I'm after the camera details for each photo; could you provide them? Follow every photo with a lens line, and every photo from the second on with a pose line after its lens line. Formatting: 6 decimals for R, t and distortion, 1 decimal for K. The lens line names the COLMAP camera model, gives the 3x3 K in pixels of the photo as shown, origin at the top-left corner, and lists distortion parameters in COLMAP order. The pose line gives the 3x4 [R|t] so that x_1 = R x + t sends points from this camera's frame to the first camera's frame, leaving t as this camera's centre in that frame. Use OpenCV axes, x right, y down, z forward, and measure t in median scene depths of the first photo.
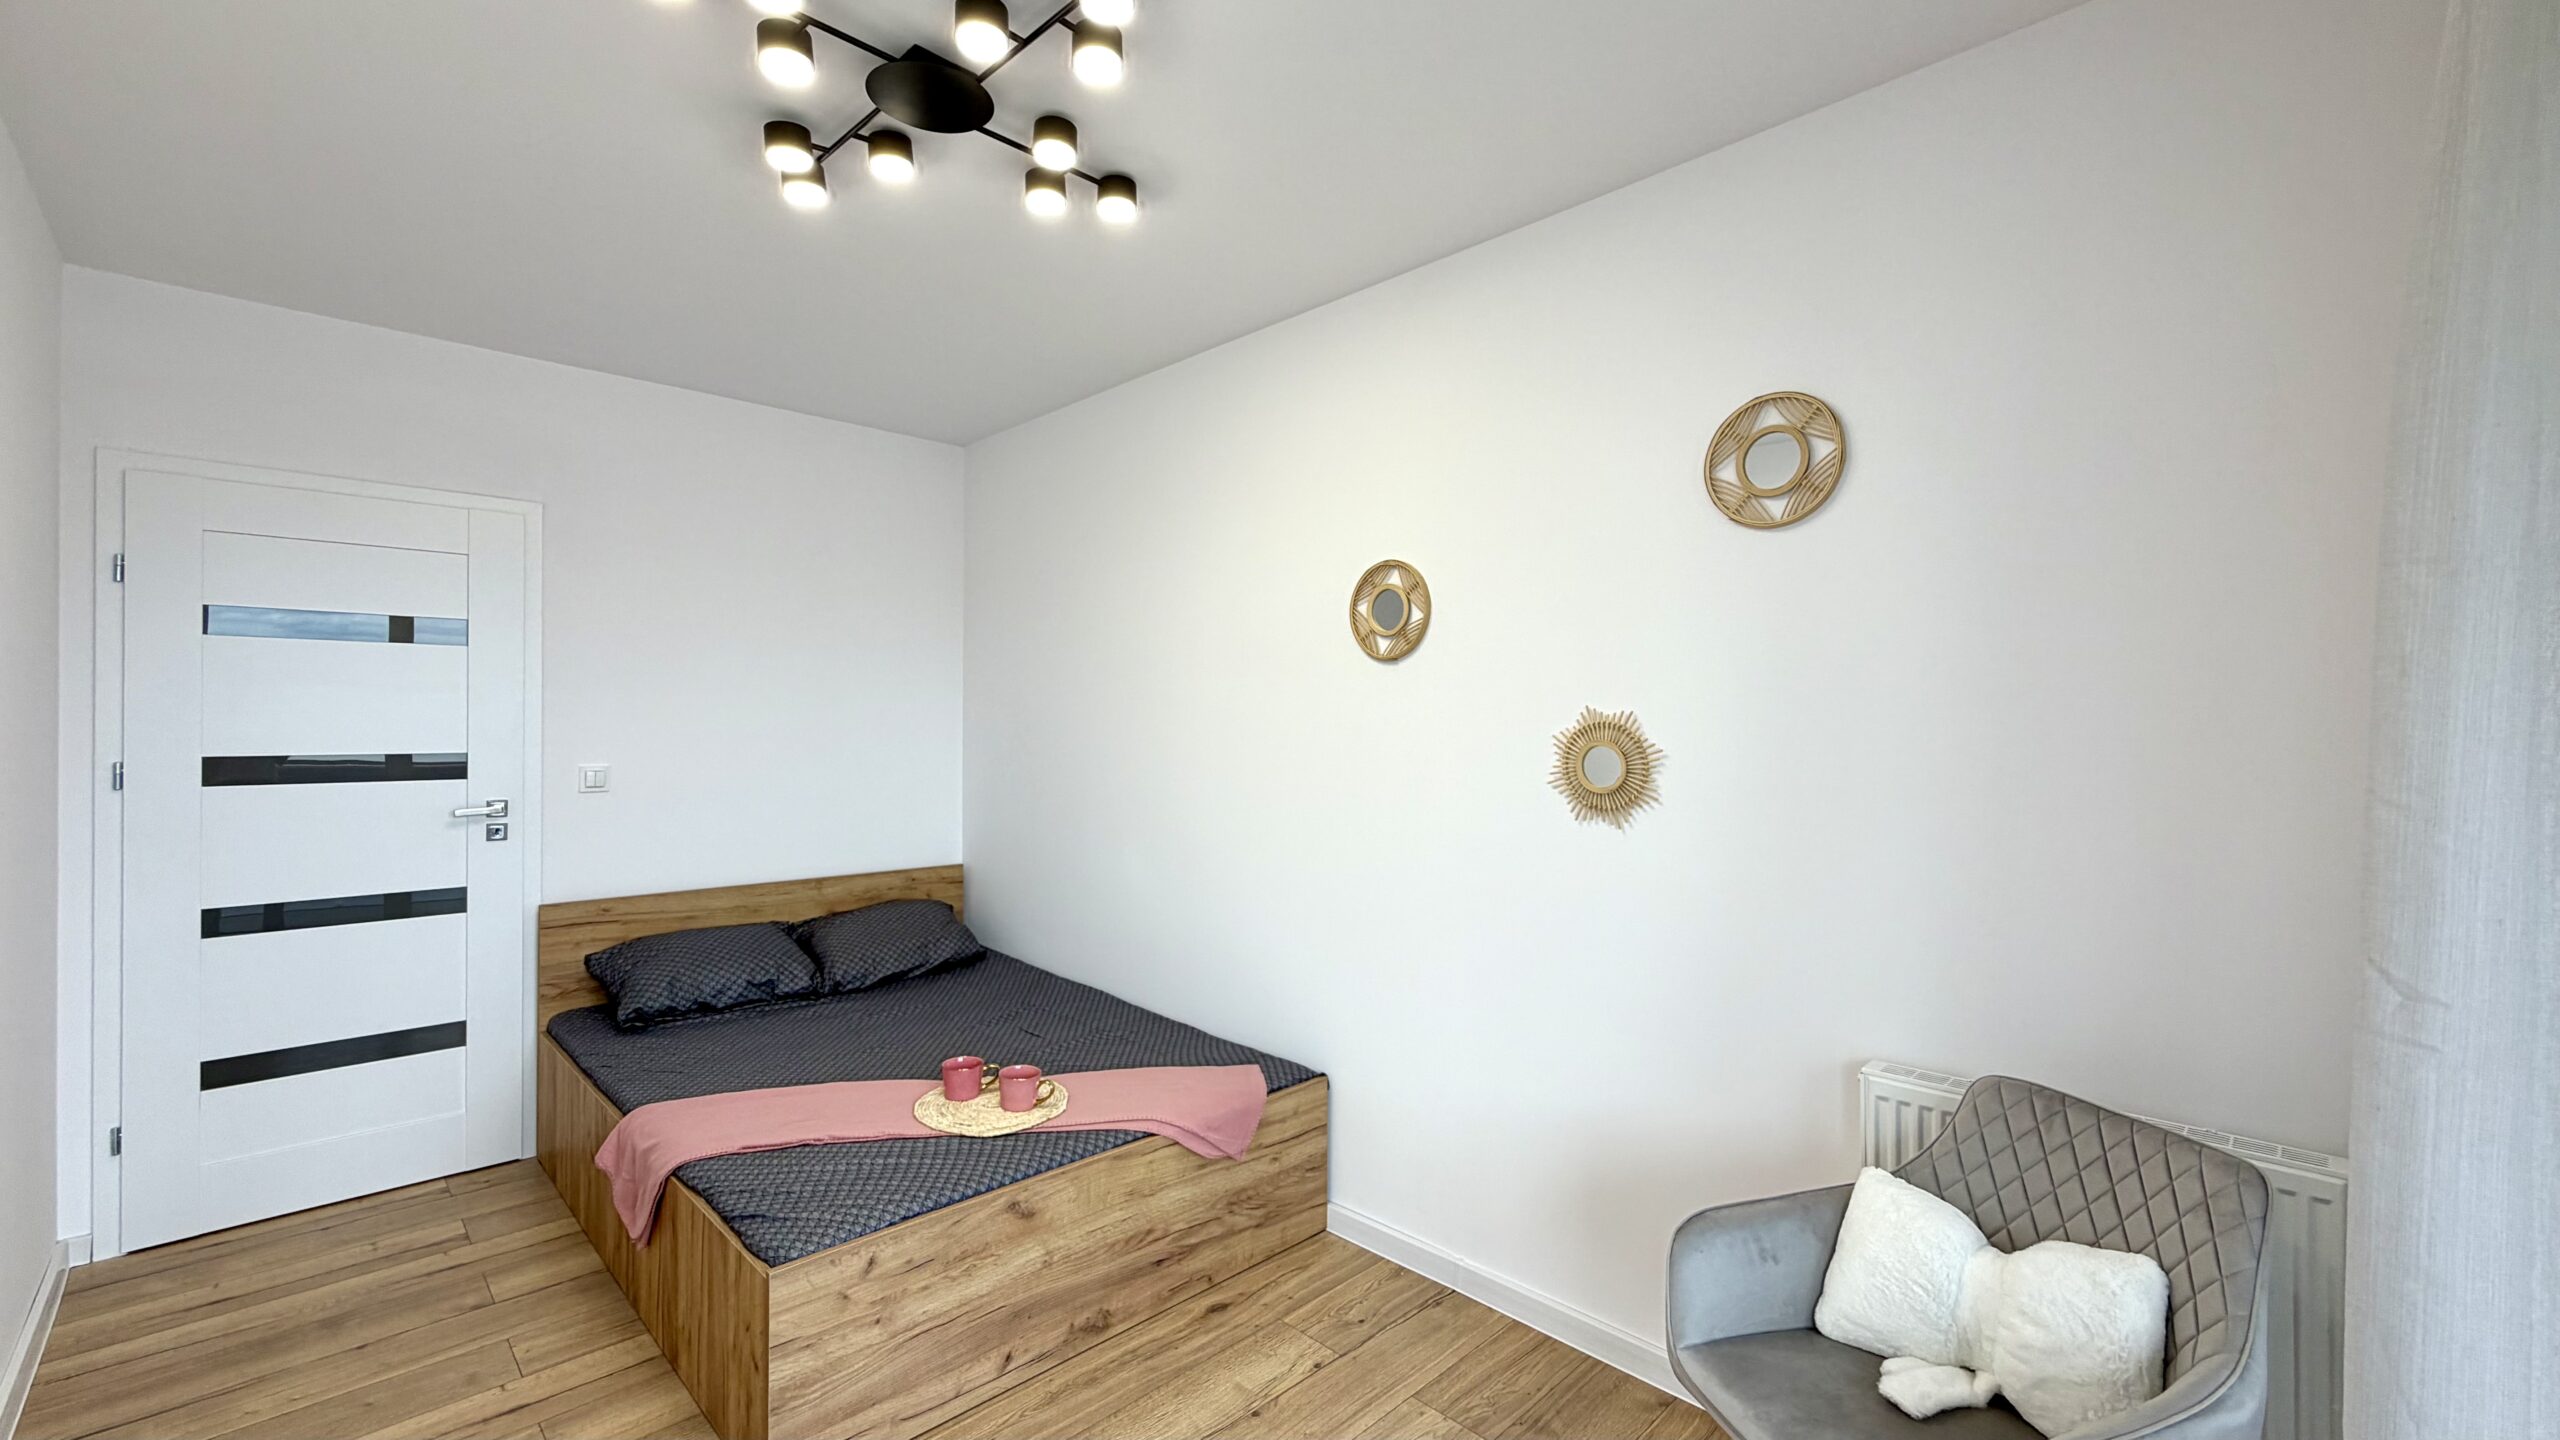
lens RADIAL K [[1046.0, 0, 1274.6], [0, 1046.0, 725.0], [0, 0, 1]] dist [0.001707, 0.000070]
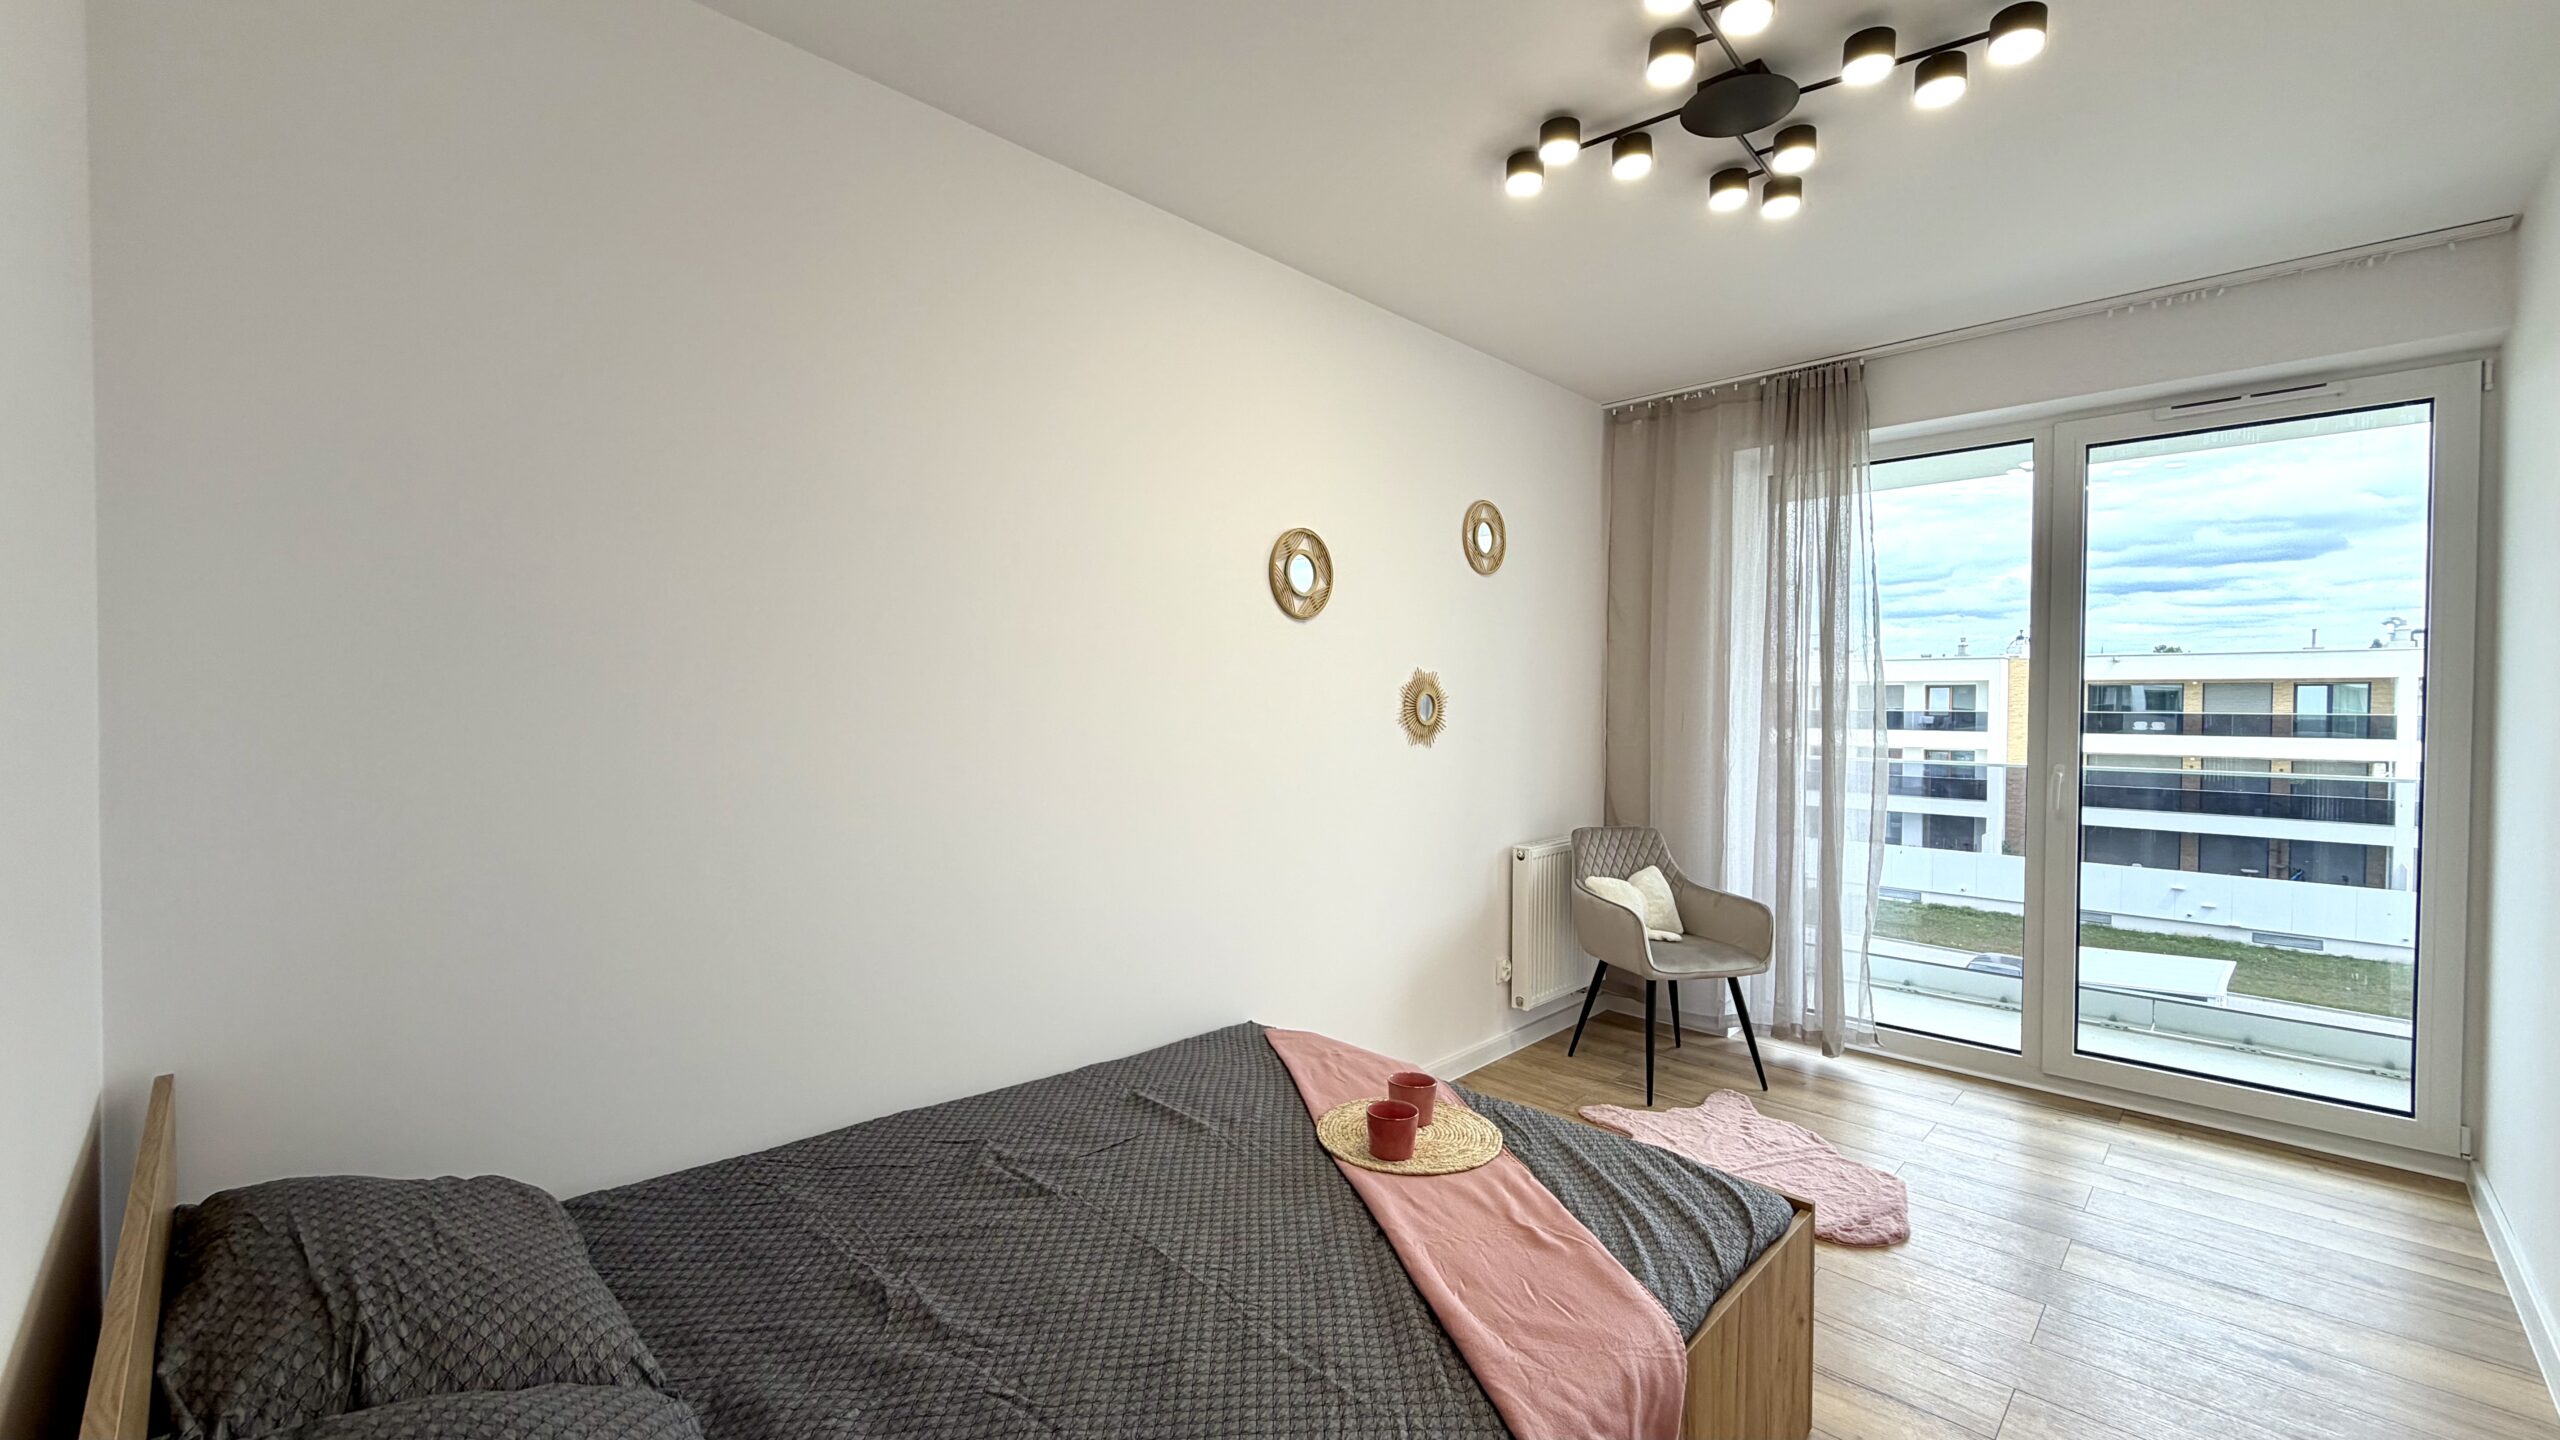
lens RADIAL K [[1021.1, 0, 1271.0], [0, 1021.1, 729.6], [0, 0, 1]] dist [0.001422, -0.000185]
pose [[-0.037027, -0.024881, 0.999004, -1.217045], [0.001077, 0.999688, 0.024938, 0.036855], [-0.999314, 0.001999, -0.036989, 1.327184]]
